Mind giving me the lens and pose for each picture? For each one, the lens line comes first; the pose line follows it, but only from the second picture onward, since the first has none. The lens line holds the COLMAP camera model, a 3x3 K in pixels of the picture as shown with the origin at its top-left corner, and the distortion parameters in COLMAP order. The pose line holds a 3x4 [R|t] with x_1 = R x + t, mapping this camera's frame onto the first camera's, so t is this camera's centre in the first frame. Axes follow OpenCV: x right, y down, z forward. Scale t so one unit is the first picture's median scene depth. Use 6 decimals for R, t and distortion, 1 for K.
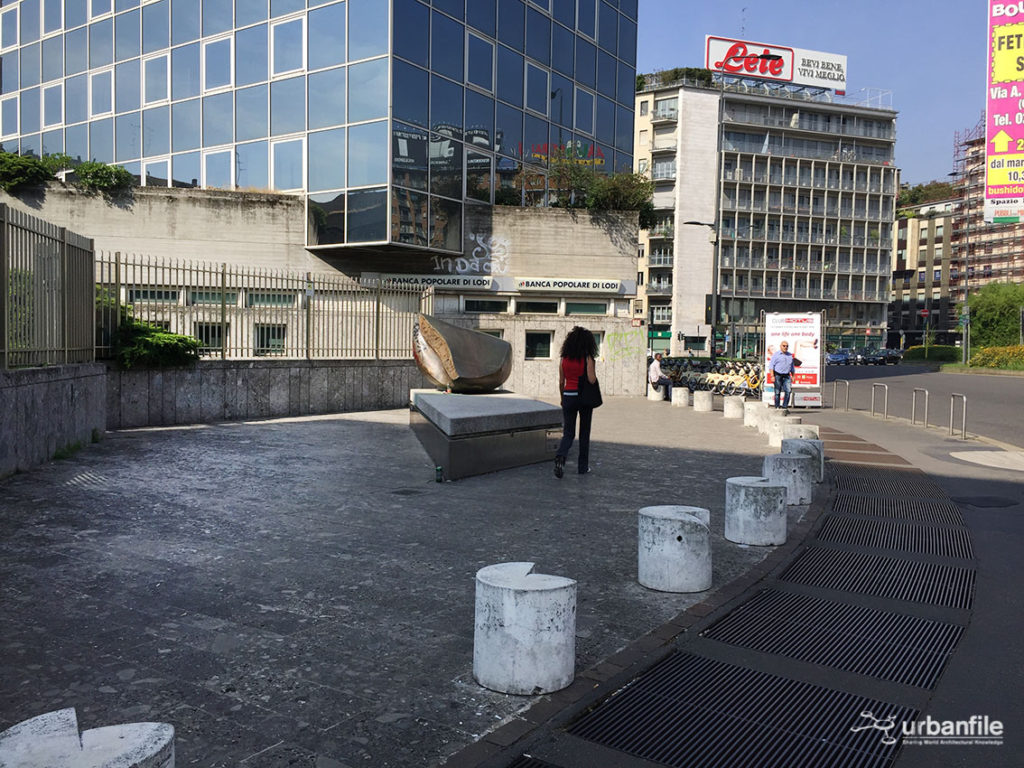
lens RADIAL K [[861.6, 0, 491.7], [0, 861.6, 386.0], [0, 0, 1]] dist [0.105289, -0.146533]
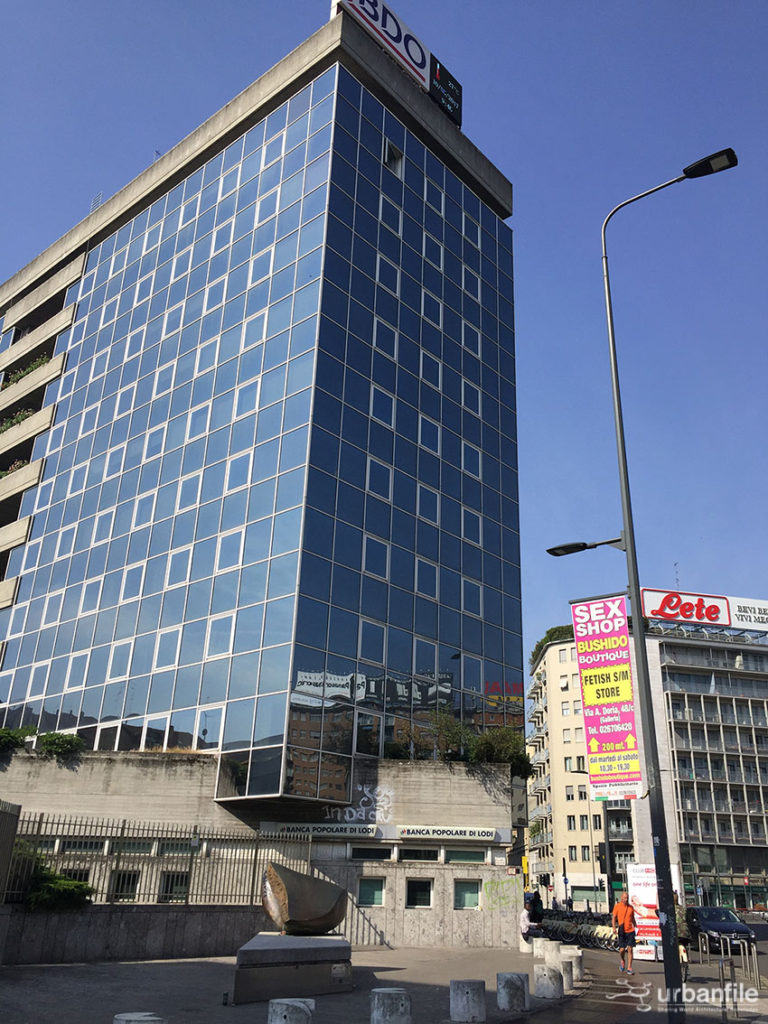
lens RADIAL K [[861.6, 0, 384.0], [0, 861.6, 512.0], [0, 0, 1]] dist [0.105289, -0.146533]
pose [[0.995170, -0.033694, -0.092203, 0.128192], [-0.010901, 0.895512, -0.444905, 0.012939], [0.097560, 0.443761, 0.890819, -0.188695]]
